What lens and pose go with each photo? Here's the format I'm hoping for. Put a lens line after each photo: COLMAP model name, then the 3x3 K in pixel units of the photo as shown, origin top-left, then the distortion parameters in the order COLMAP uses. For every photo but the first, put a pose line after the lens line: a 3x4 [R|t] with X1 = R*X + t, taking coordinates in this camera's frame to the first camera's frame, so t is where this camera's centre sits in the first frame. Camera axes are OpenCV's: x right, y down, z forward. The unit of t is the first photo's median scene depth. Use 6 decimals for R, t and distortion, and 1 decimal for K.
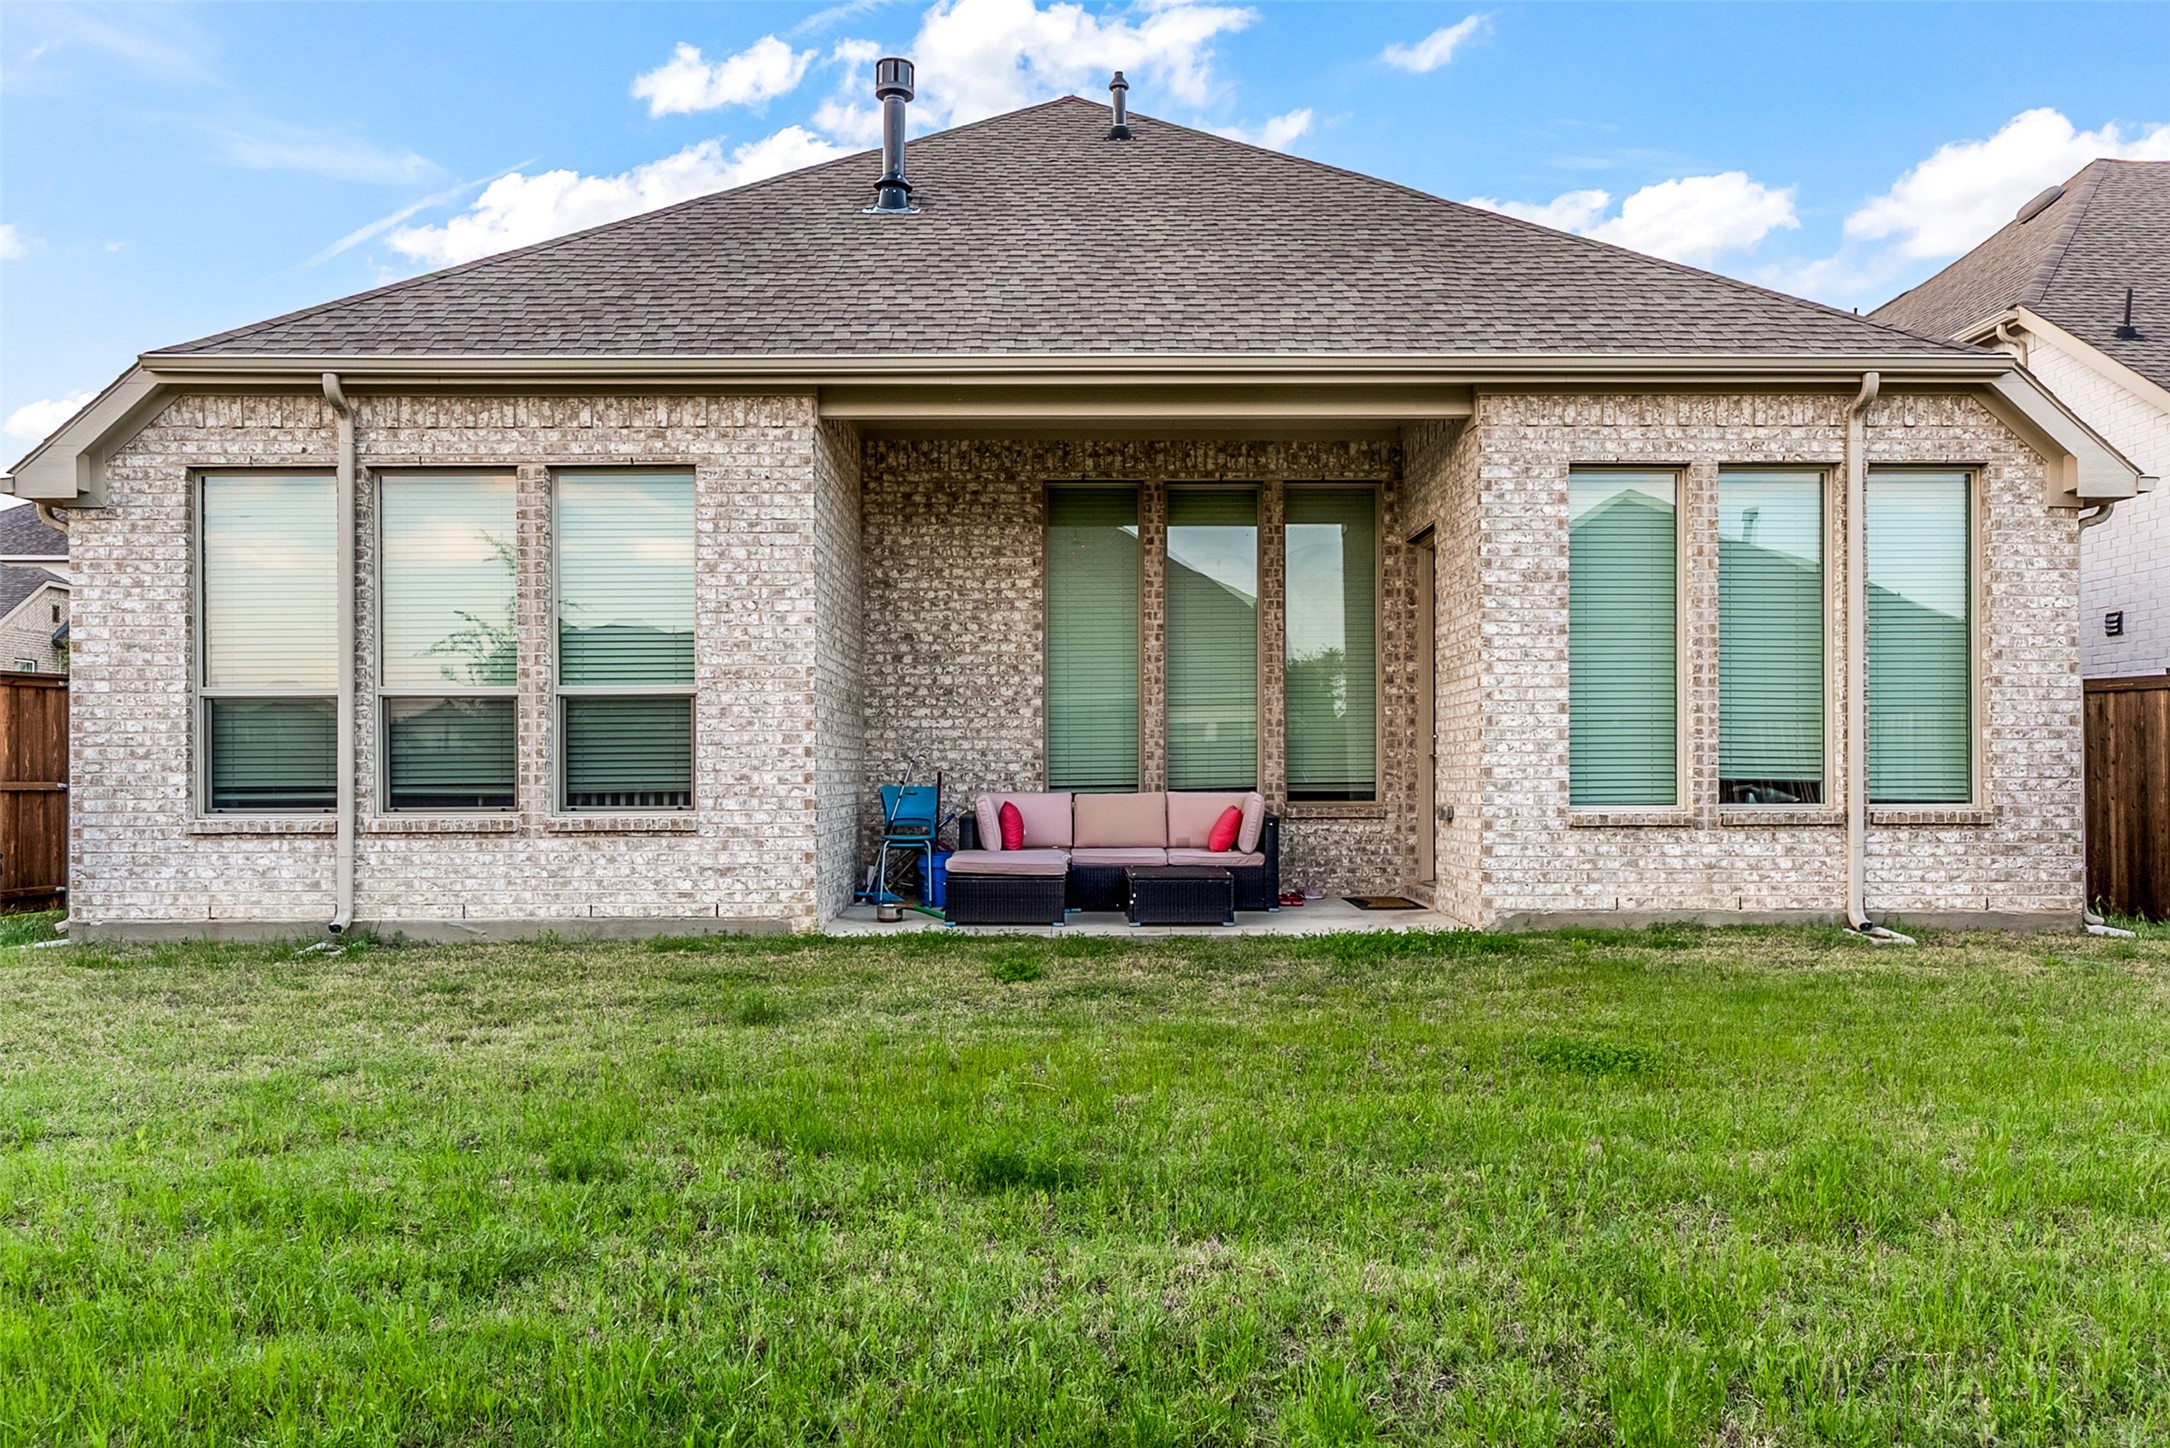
lens RADIAL K [[1541.0, 0, 1085.0], [0, 1541.0, 769.3], [0, 0, 1]] dist [0.000948, 0.001141]
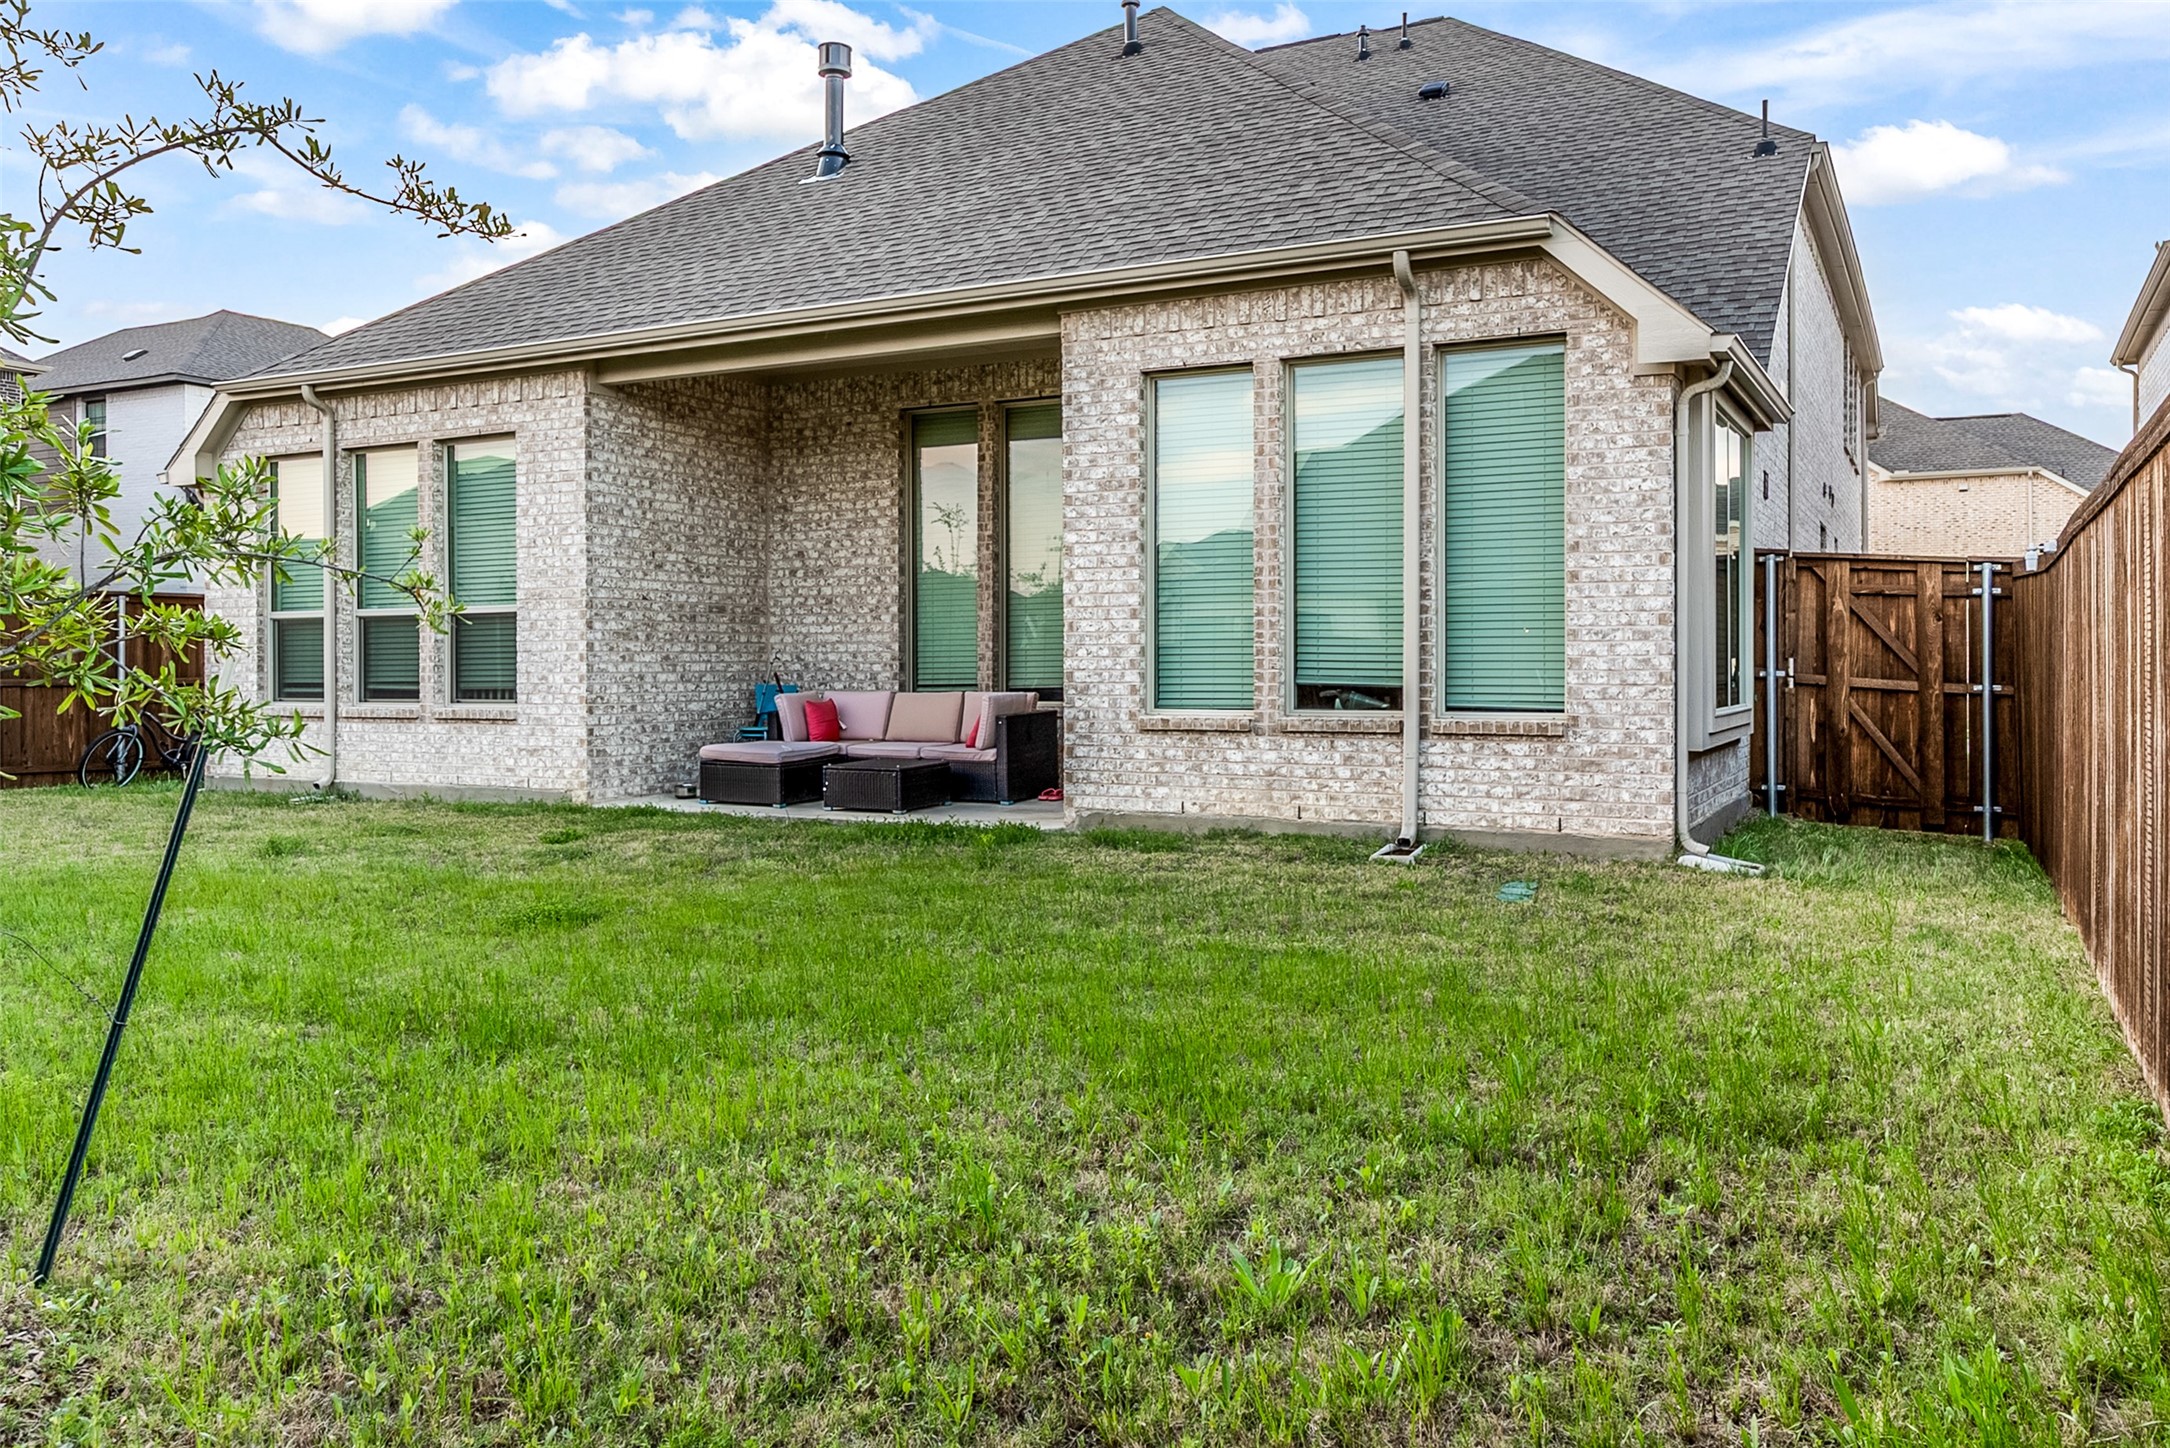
lens RADIAL K [[1630.4, 0, 1086.2], [0, 1630.4, 667.0], [0, 0, 1]] dist [-0.002814, 0.002373]
pose [[0.882774, 0.001403, -0.469796, 0.787488], [0.001556, 0.999981, 0.005910, -0.010650], [0.469795, -0.005948, 0.882755, 0.034121]]
